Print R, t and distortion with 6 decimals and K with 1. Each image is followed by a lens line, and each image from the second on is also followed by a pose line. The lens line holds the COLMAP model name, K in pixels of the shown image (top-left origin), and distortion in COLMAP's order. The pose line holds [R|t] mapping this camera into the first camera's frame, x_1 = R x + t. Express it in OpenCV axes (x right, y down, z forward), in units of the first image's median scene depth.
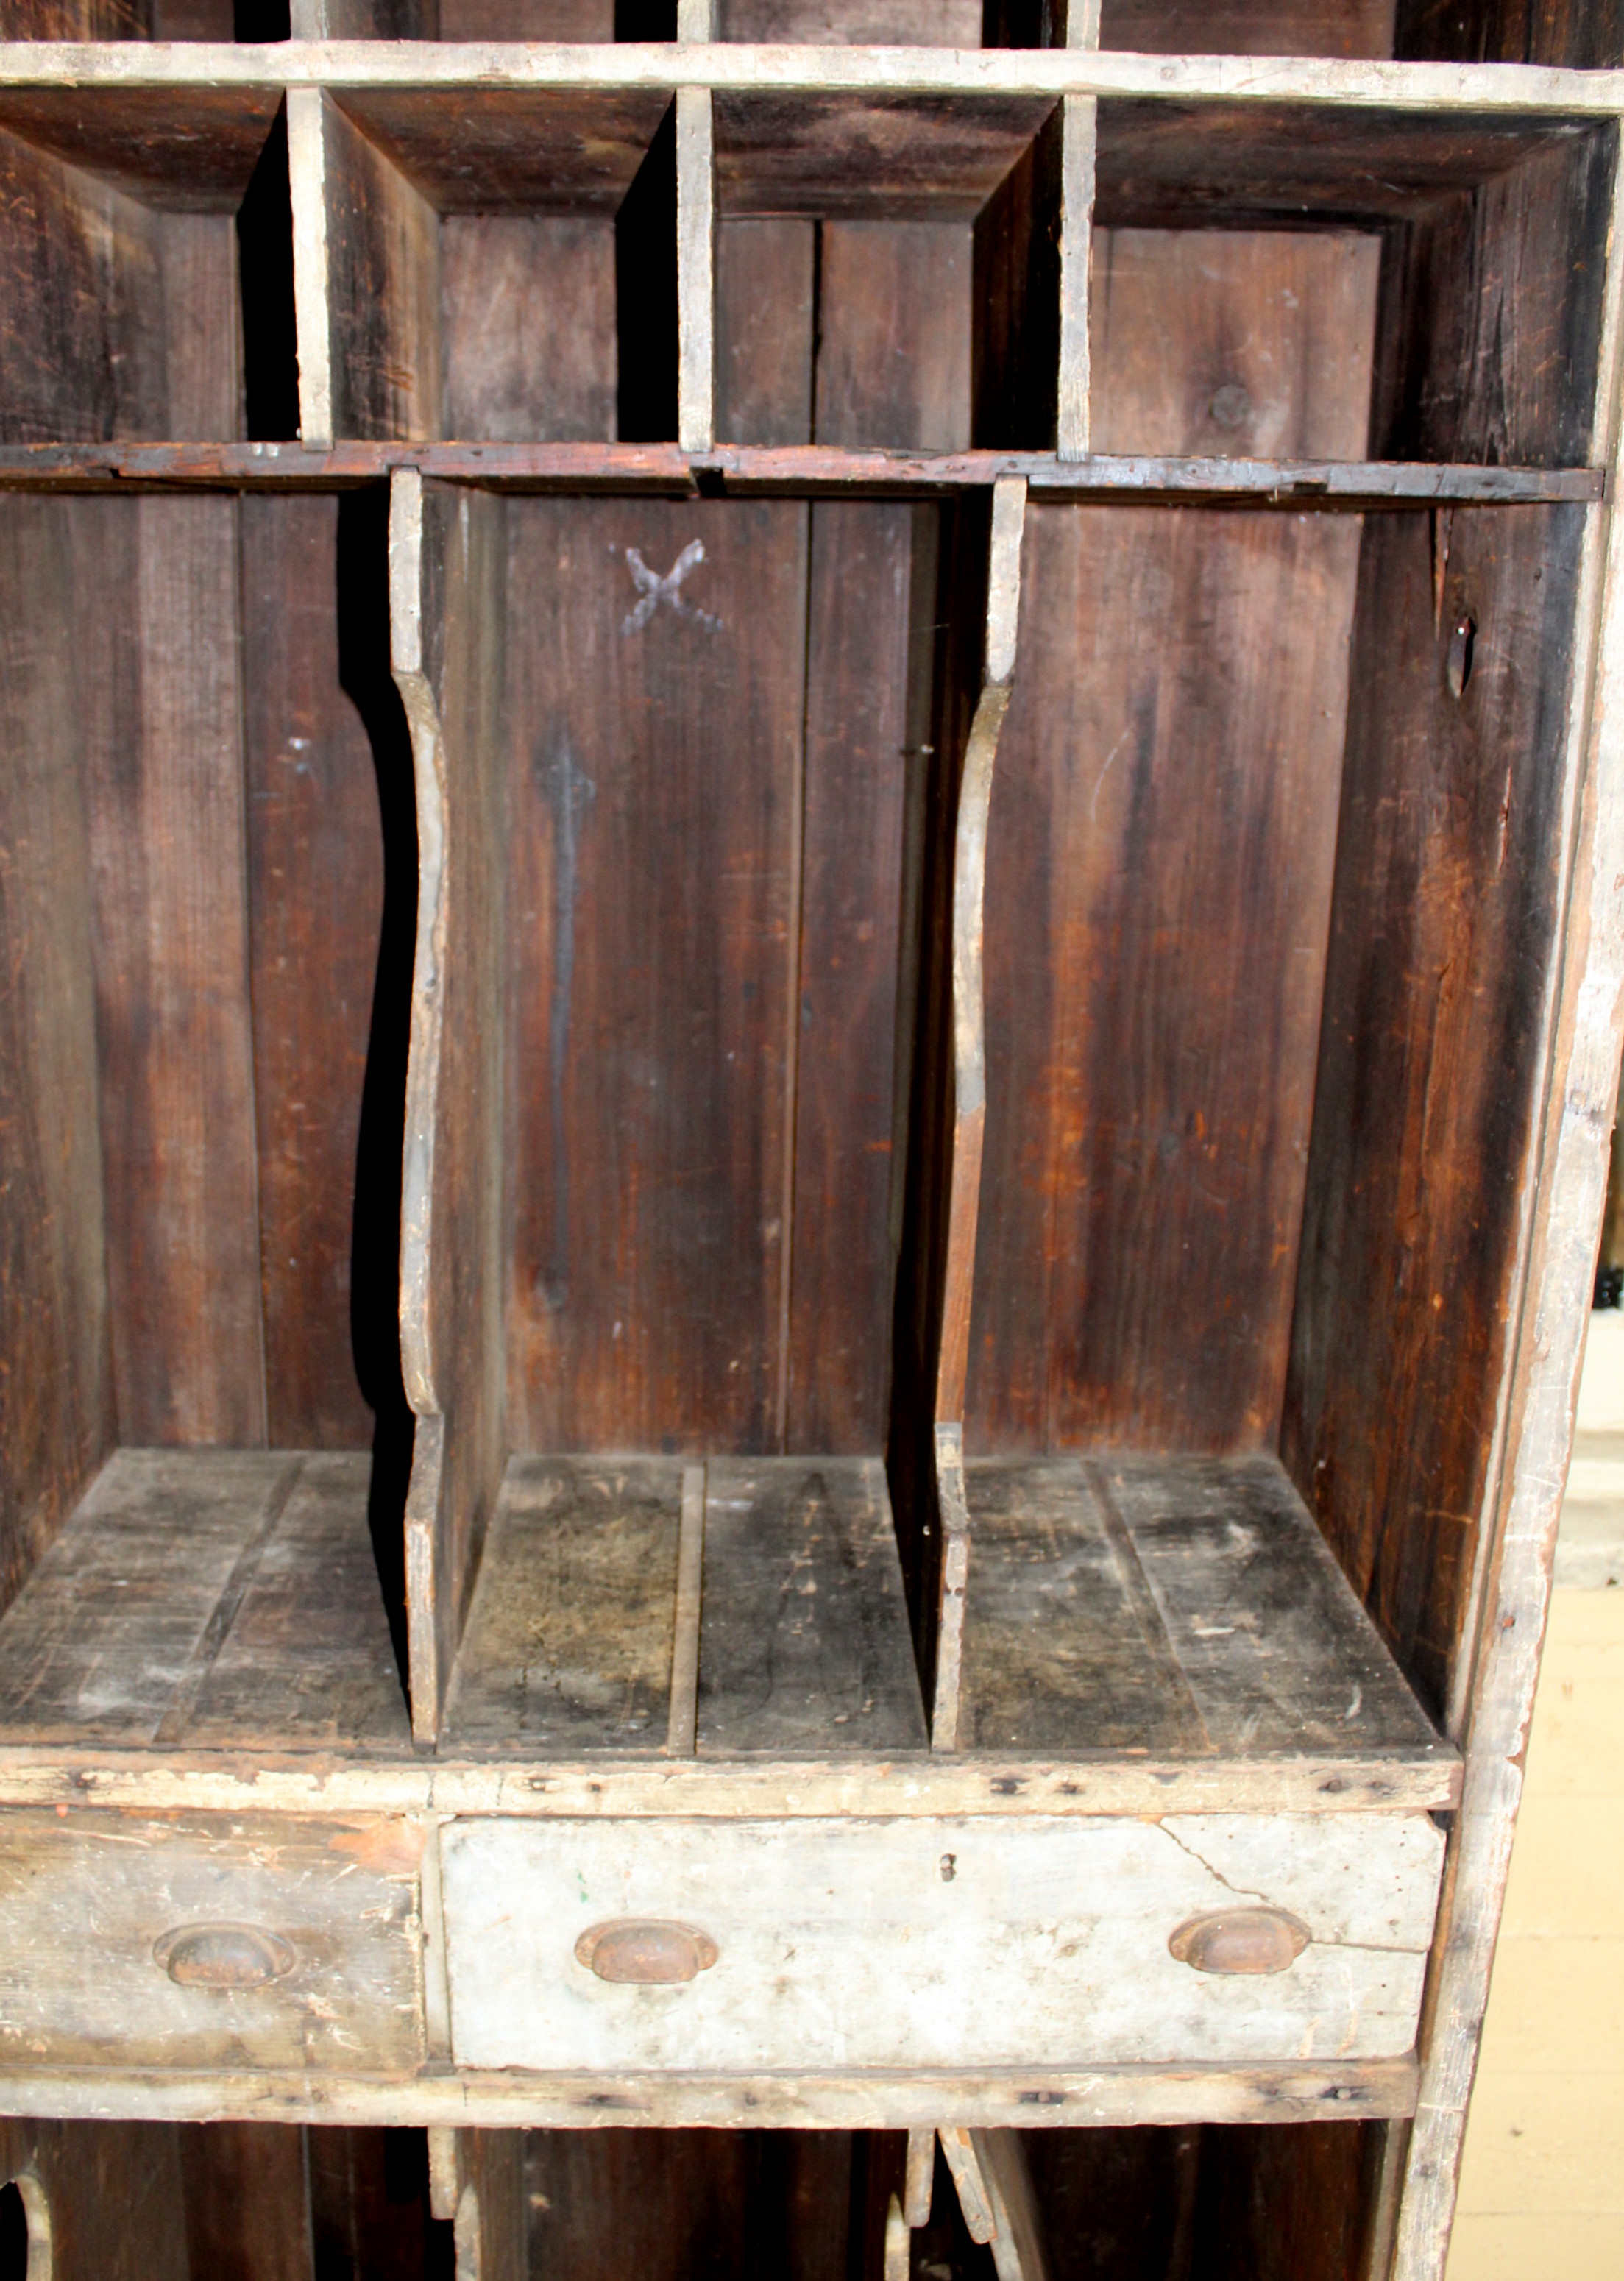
lens RADIAL K [[2181.9, 0, 786.3], [0, 2181.9, 1147.2], [0, 0, 1]] dist [-0.172801, 0.156456]
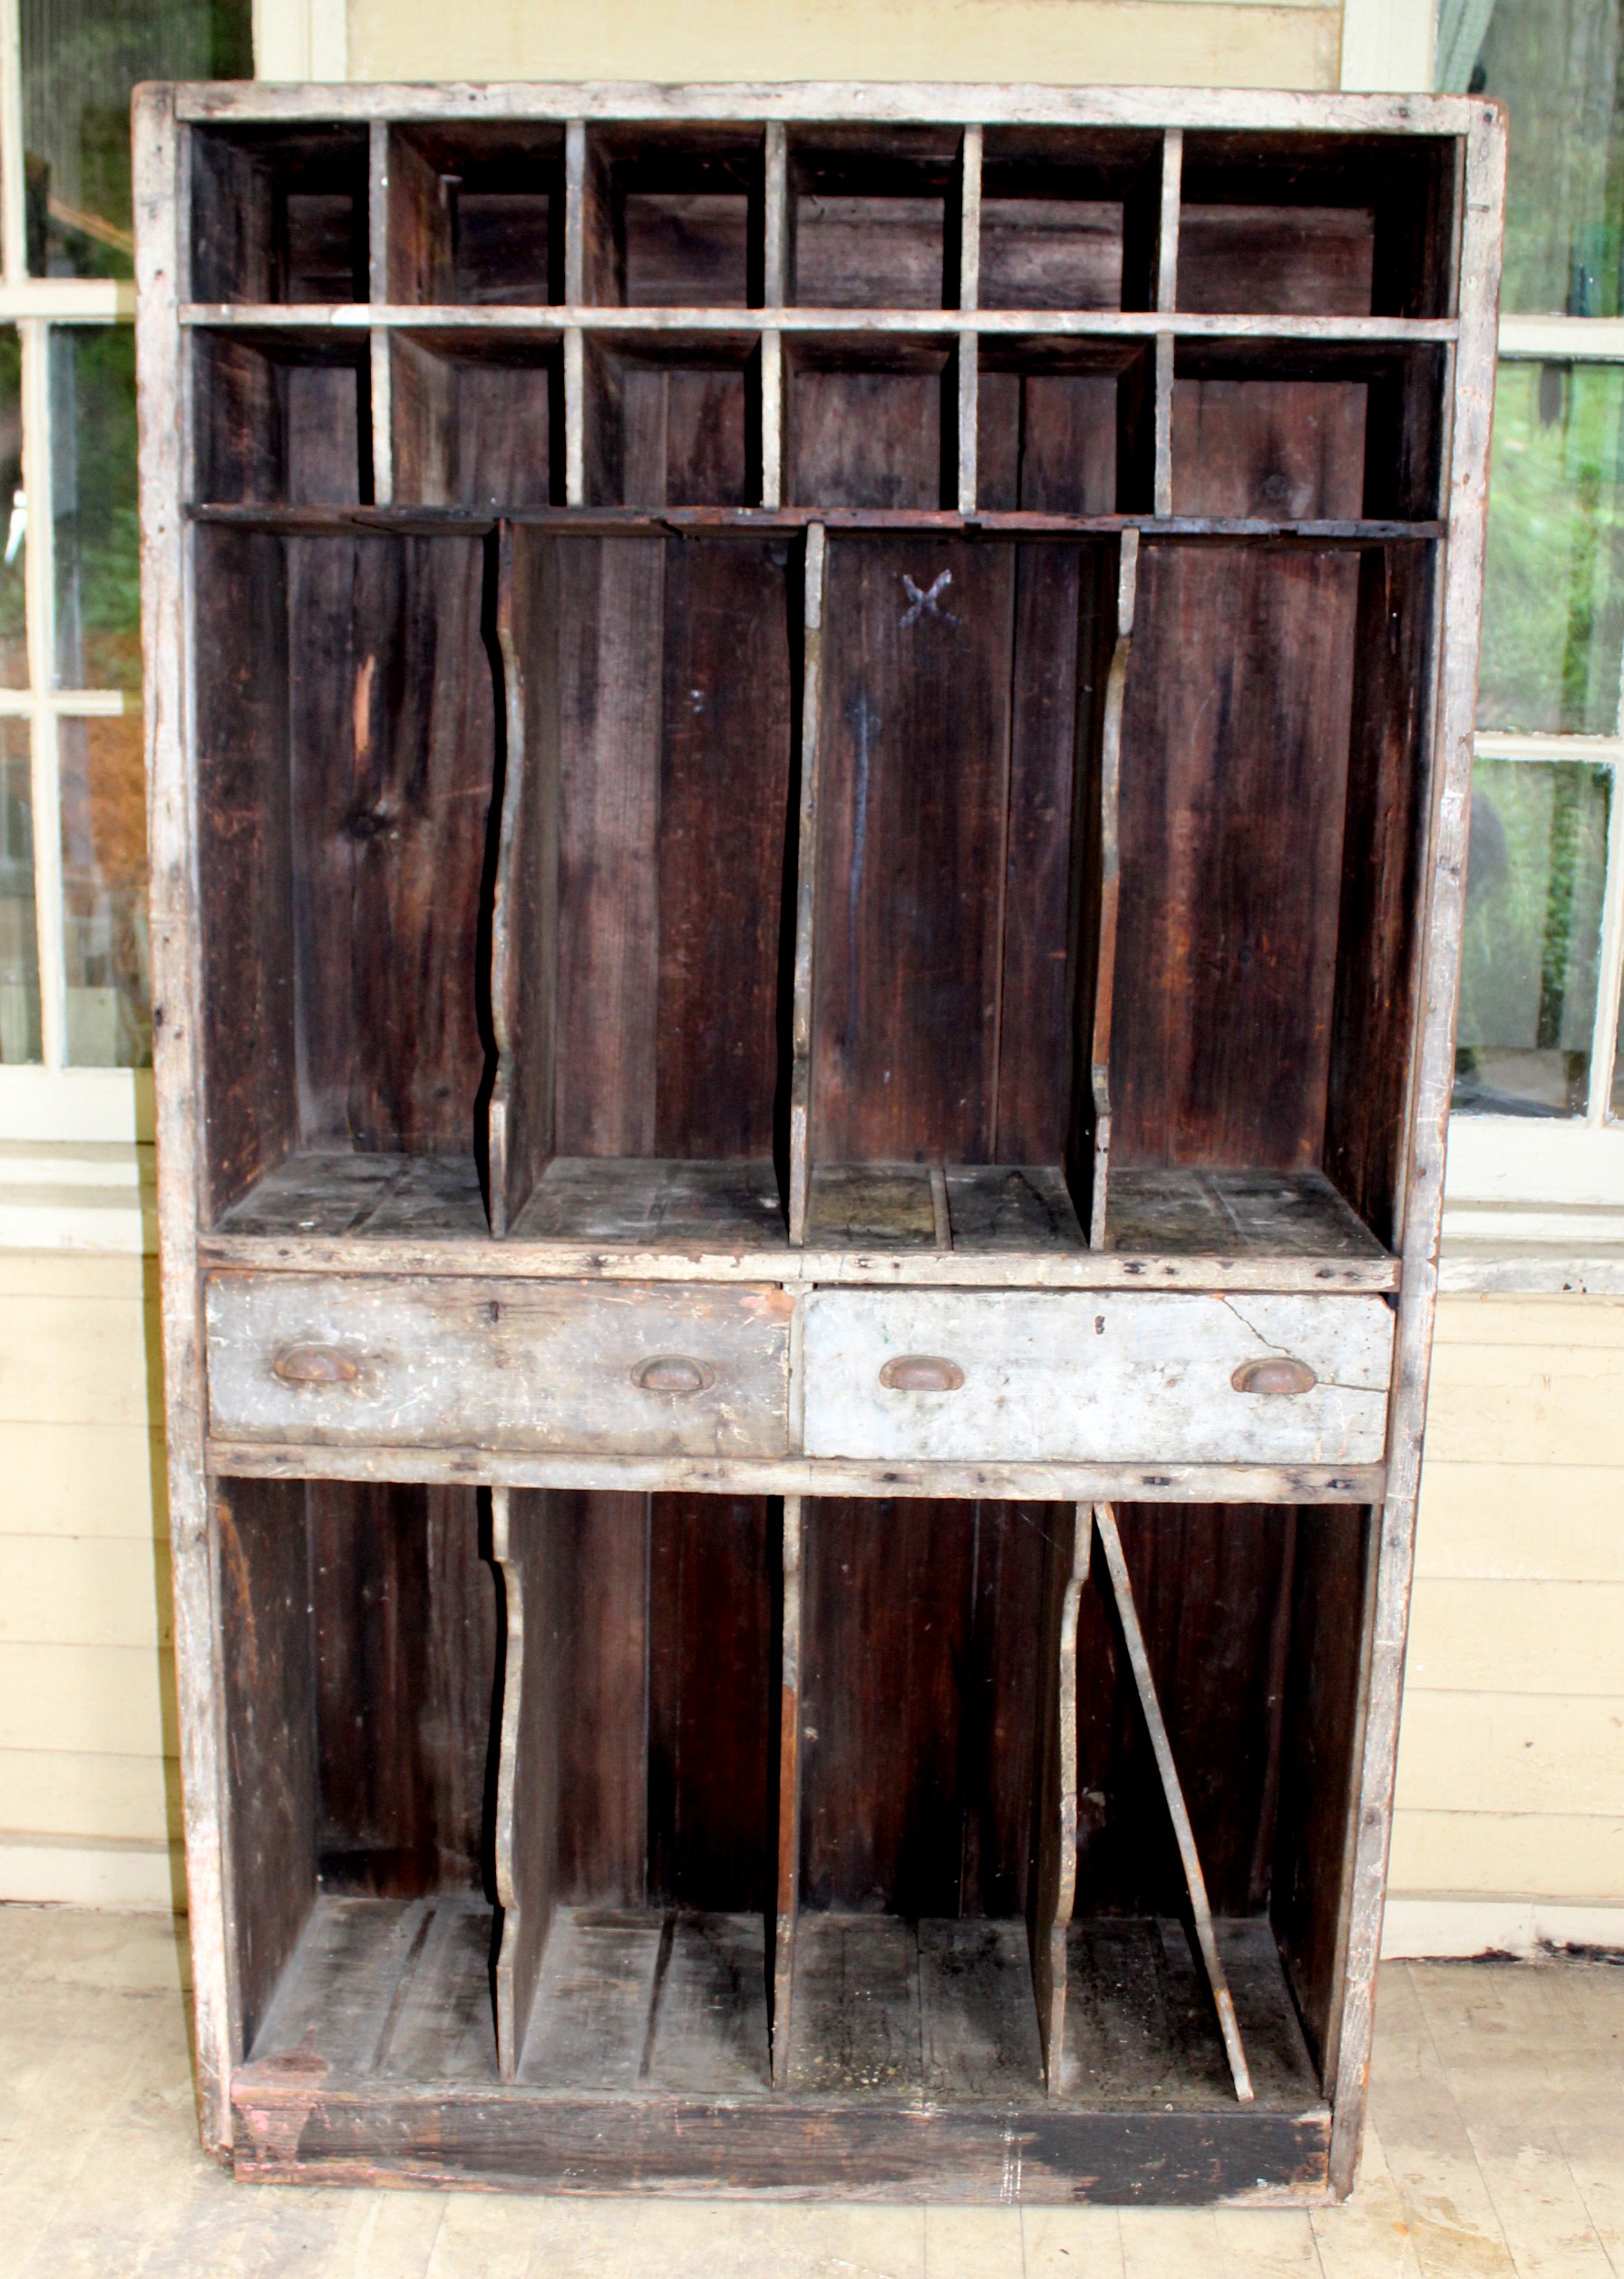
lens RADIAL K [[2596.7, 0, 823.5], [0, 2596.7, 1221.7], [0, 0, 1]] dist [-0.167331, 0.141014]
pose [[0.999119, 0.007689, -0.041250, -0.058819], [-0.009650, 0.998822, -0.047565, 0.348991], [0.040836, 0.047921, 0.998016, -1.056259]]
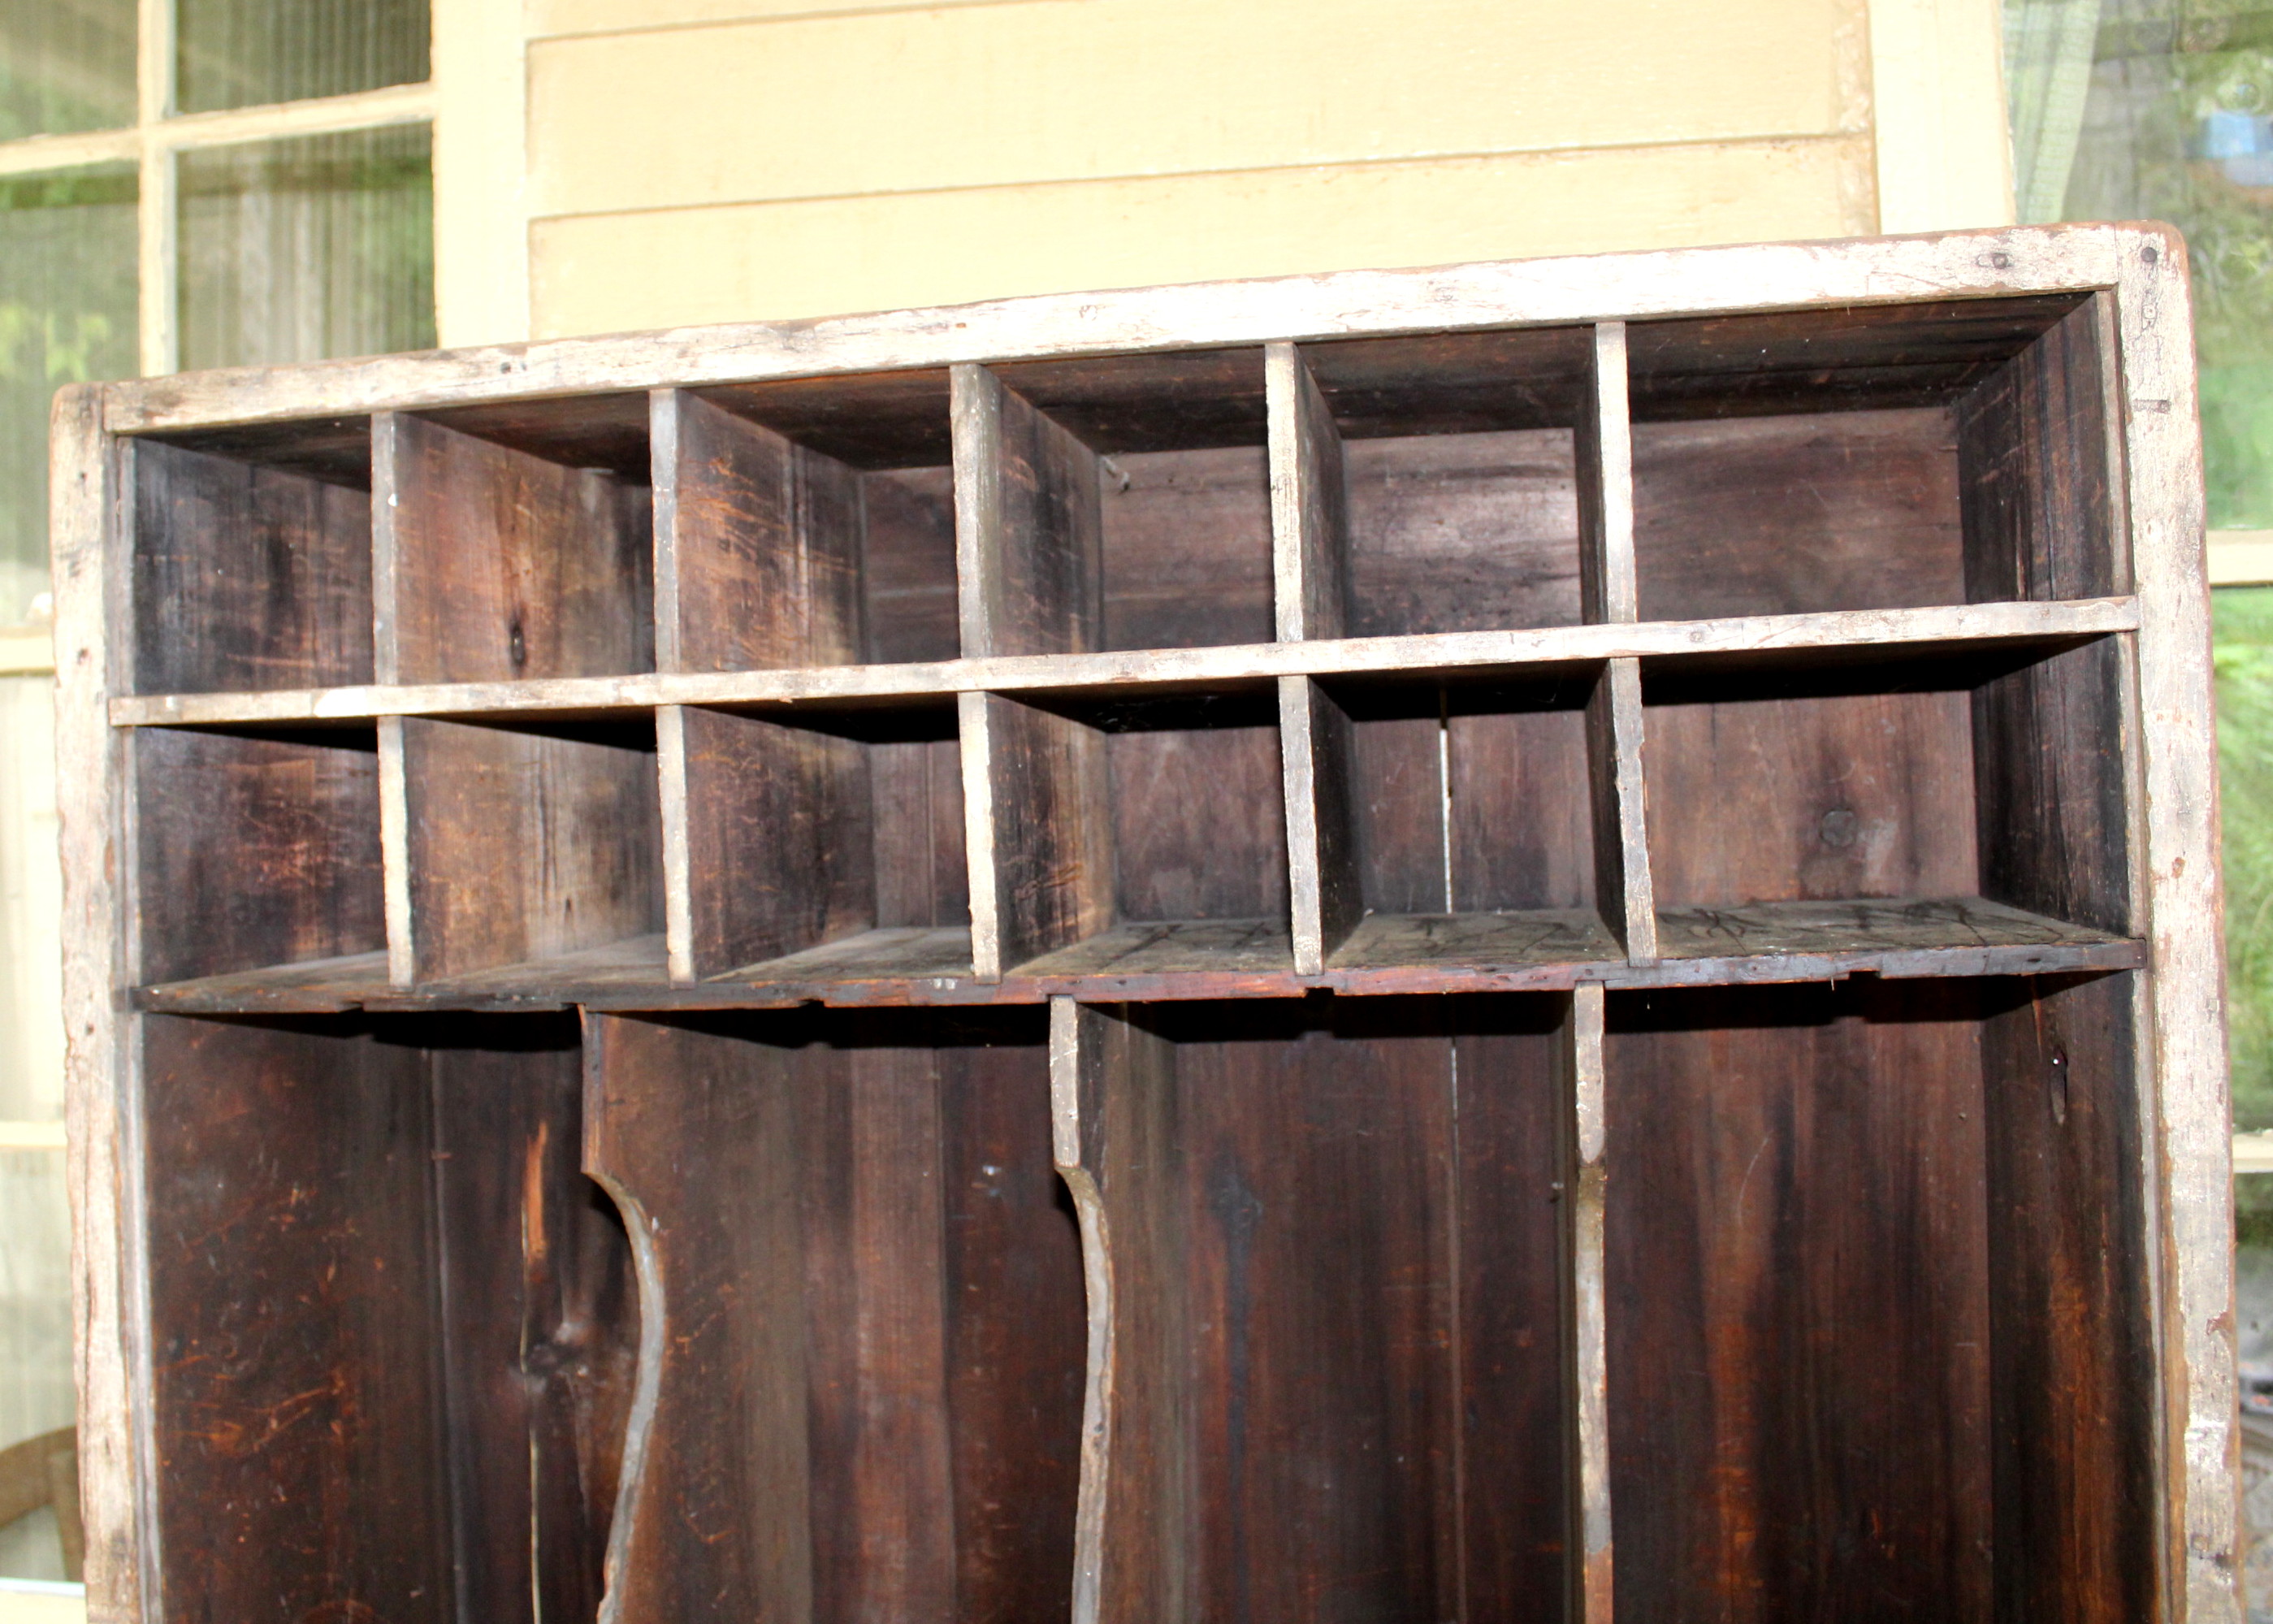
lens RADIAL K [[2328.3, 0, 1037.2], [0, 2328.3, 702.7], [0, 0, 1]] dist [-0.163207, 0.144811]
pose [[0.975016, -0.062204, -0.213246, 0.074057], [-0.003996, 0.954924, -0.296824, -0.076980], [0.222097, 0.290261, 0.930818, -0.193014]]
